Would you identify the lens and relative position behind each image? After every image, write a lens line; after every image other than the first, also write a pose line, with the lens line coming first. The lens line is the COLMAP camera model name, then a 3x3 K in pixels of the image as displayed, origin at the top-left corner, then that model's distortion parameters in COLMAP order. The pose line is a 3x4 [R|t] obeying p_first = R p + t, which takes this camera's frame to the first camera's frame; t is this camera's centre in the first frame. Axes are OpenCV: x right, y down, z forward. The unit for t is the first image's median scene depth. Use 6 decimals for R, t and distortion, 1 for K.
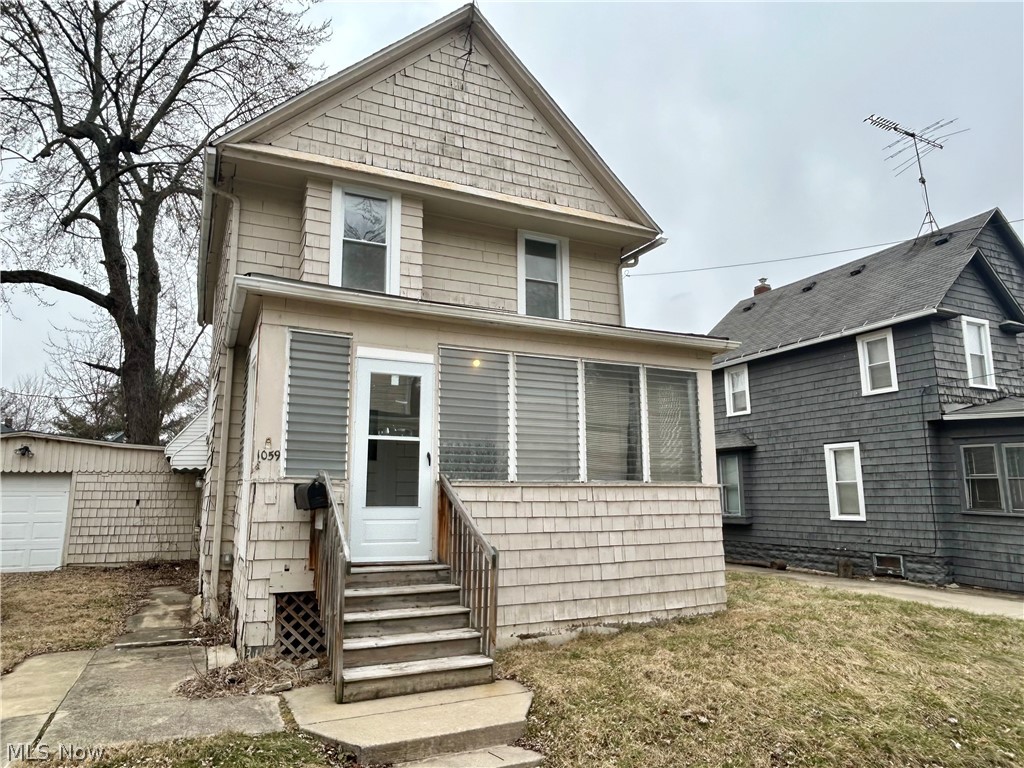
lens RADIAL K [[658.7, 0, 511.7], [0, 658.7, 386.3], [0, 0, 1]] dist [0.003990, 0.001137]
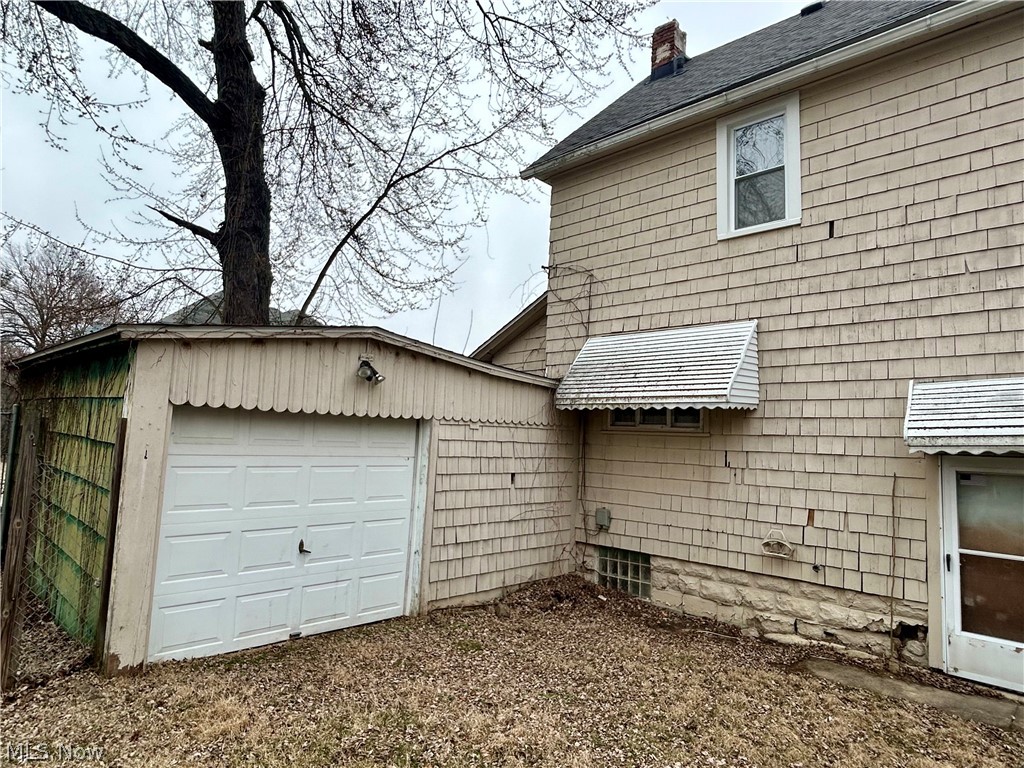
lens RADIAL K [[602.9, 0, 511.8], [0, 602.9, 380.0], [0, 0, 1]] dist [-0.007323, -0.000815]
pose [[0.933359, 0.074753, 0.351075, -0.772986], [-0.103136, 0.992681, 0.062826, 0.065575], [-0.343809, -0.094847, 0.934237, 0.557671]]
